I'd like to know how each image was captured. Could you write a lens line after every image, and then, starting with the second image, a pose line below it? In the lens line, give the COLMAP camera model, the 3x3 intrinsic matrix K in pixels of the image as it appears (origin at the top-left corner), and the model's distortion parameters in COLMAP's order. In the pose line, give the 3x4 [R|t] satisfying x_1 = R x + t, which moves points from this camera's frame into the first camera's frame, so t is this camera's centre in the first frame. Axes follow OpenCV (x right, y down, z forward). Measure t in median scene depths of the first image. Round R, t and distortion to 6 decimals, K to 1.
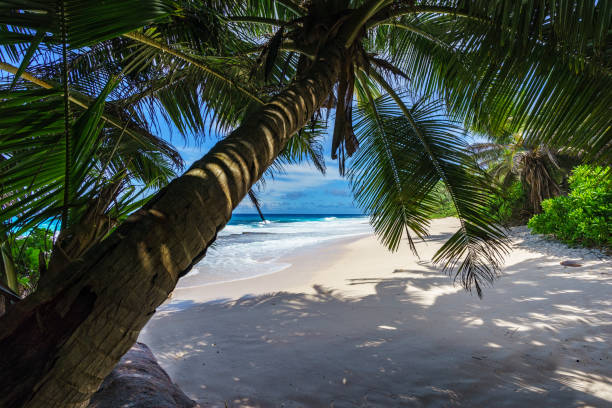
lens RADIAL K [[281.0, 0, 306.0], [0, 281.0, 204.0], [0, 0, 1]] dist [-0.002218, -0.000467]
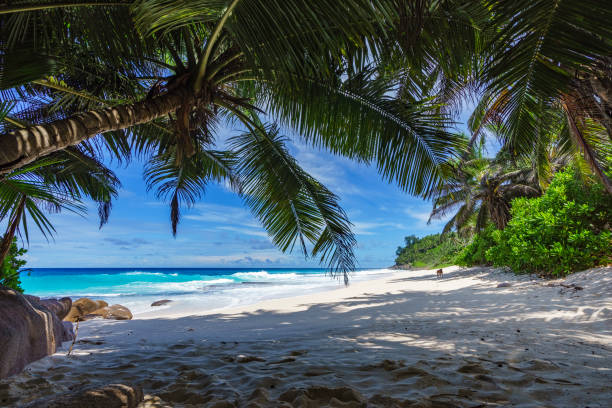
lens RADIAL K [[275.7, 0, 306.0], [0, 275.7, 204.0], [0, 0, 1]] dist [0.014464, -0.000070]
pose [[0.999194, -0.010293, -0.038787, 0.472049], [0.002944, 0.982747, -0.184931, 0.199729], [0.040021, 0.184668, 0.981986, -0.213998]]
